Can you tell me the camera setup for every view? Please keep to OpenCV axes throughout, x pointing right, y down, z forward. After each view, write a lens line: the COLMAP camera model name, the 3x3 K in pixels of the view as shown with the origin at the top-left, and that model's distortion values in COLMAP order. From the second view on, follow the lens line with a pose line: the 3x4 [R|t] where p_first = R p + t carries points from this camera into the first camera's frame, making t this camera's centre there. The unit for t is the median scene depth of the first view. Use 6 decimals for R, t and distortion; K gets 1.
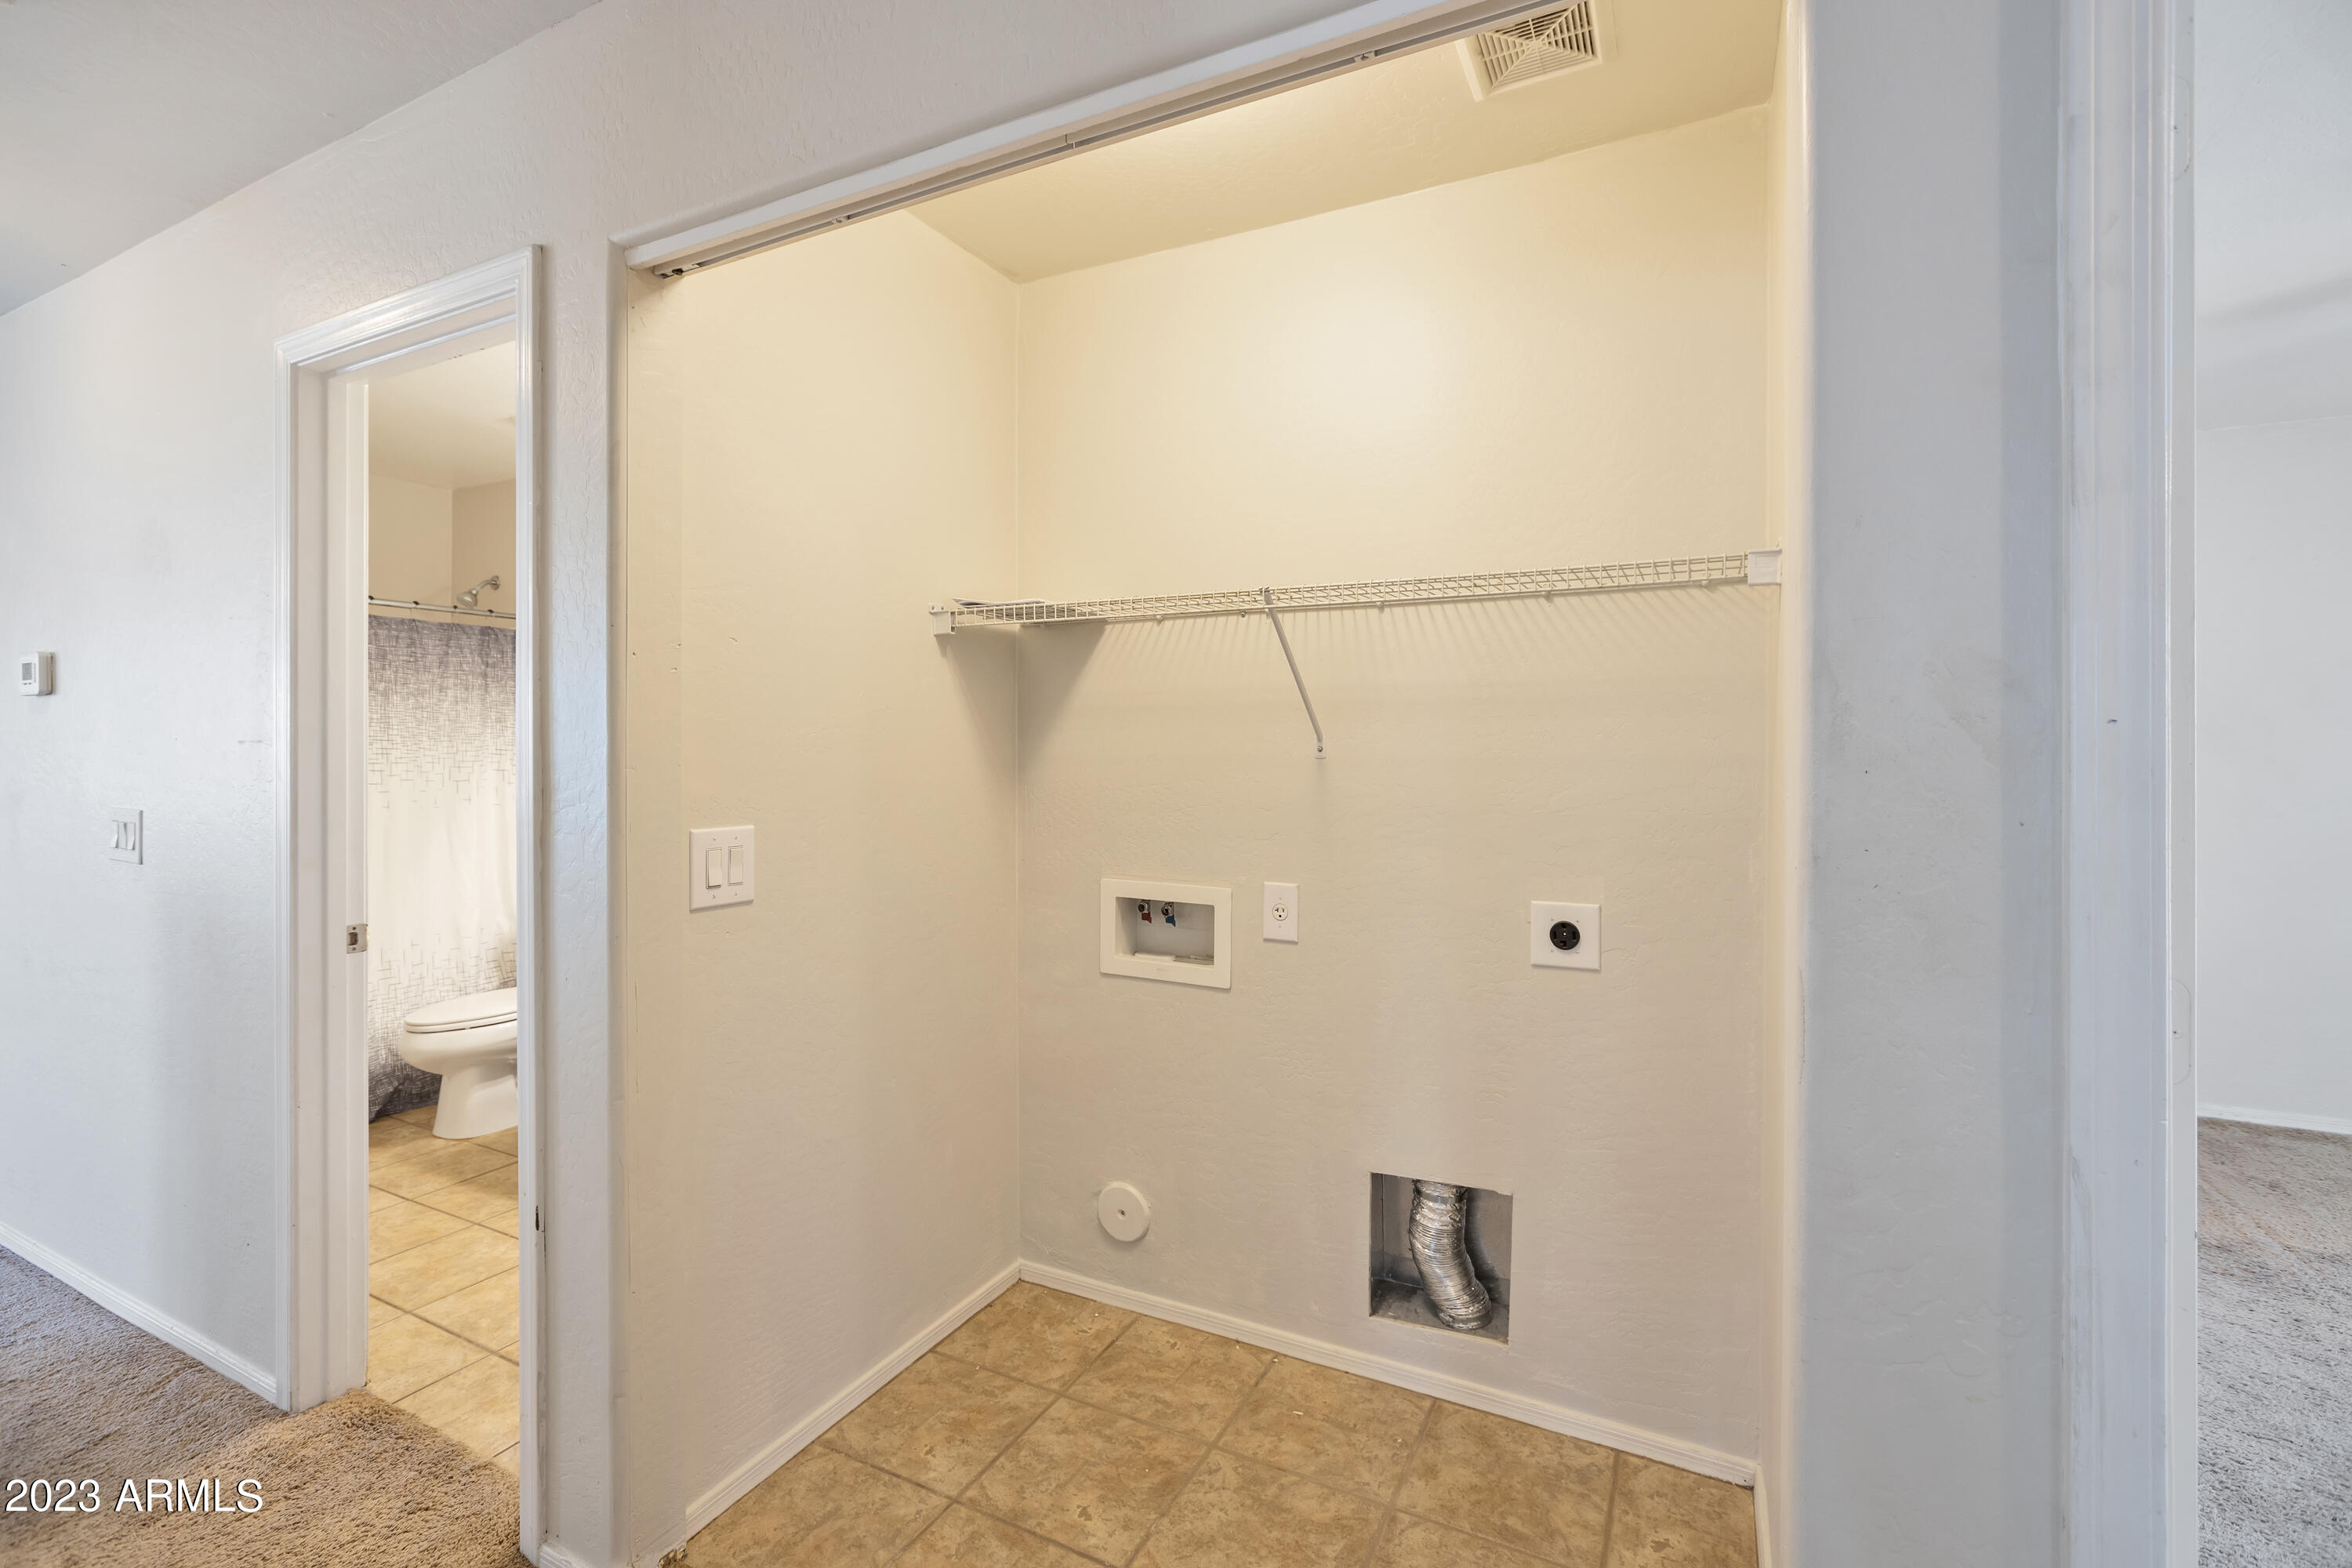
lens RADIAL K [[1045.9, 0, 1181.7], [0, 1045.9, 771.8], [0, 0, 1]] dist [-0.002780, 0.000220]
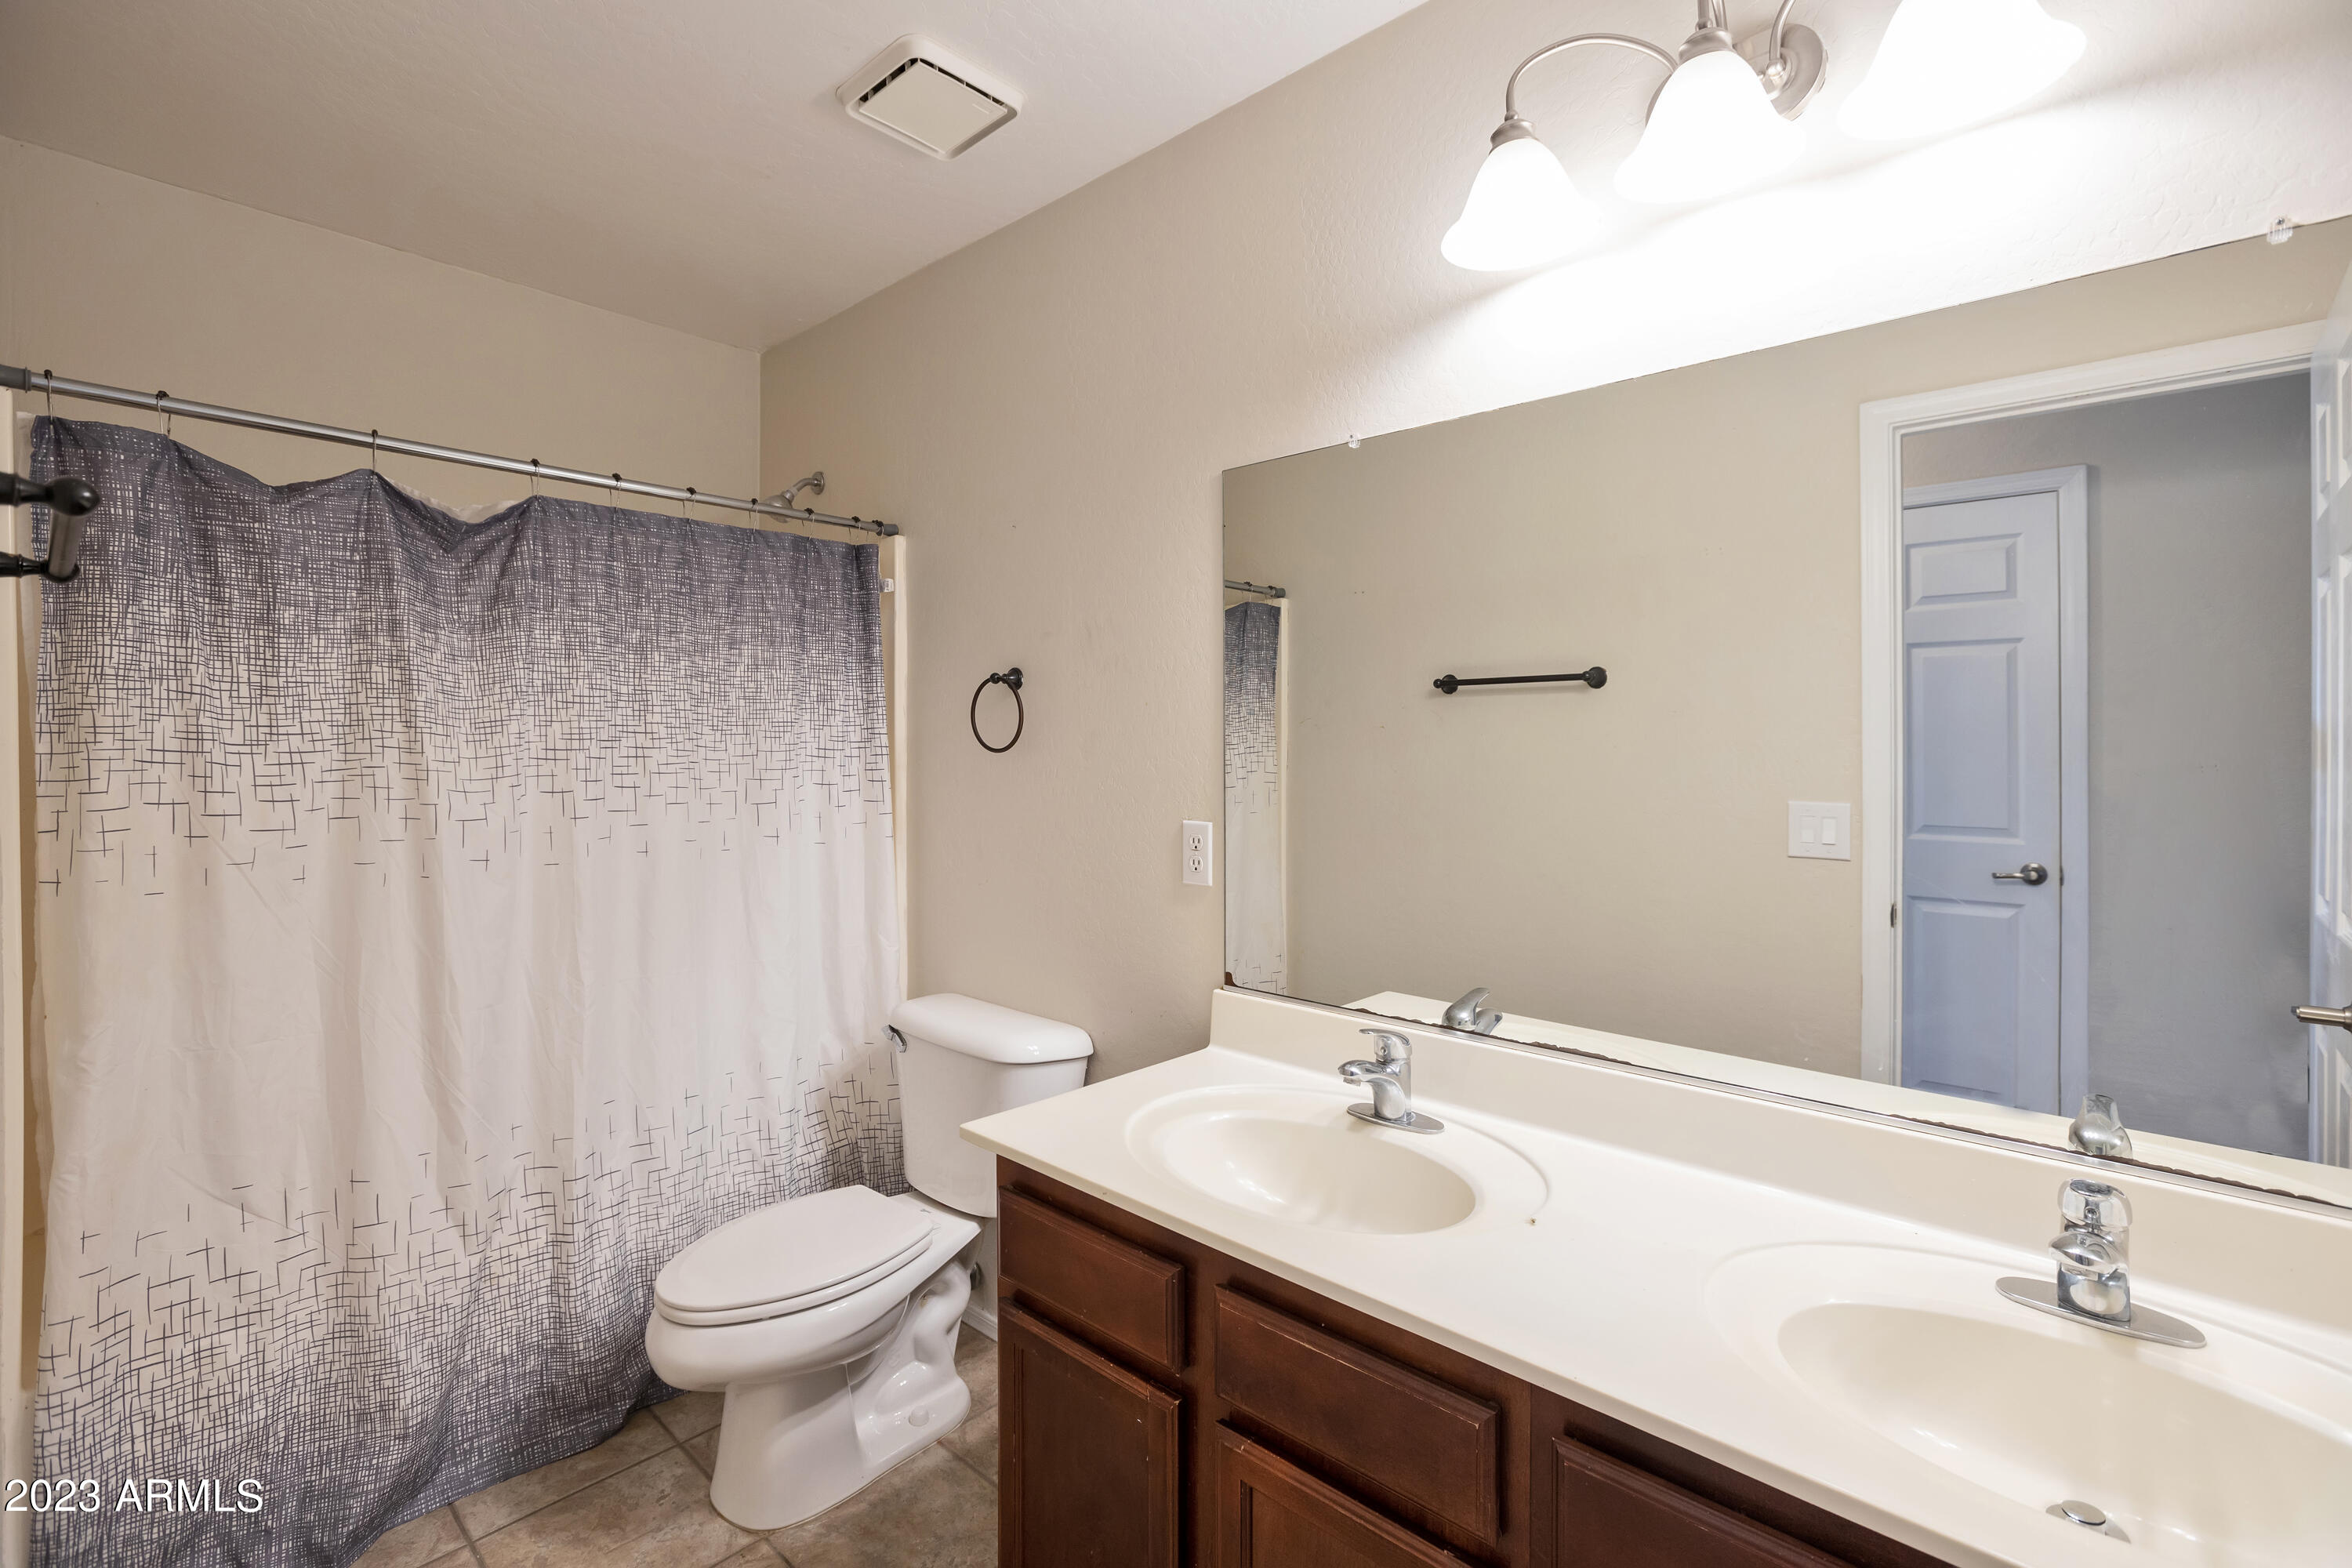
lens RADIAL K [[1045.9, 0, 1169.4], [0, 1045.9, 779.2], [0, 0, 1]] dist [-0.002780, 0.000220]
pose [[0.962296, -0.004586, -0.271964, -0.322445], [0.005495, 0.999982, 0.002580, -0.004889], [0.271947, -0.003977, 0.962304, 0.512797]]
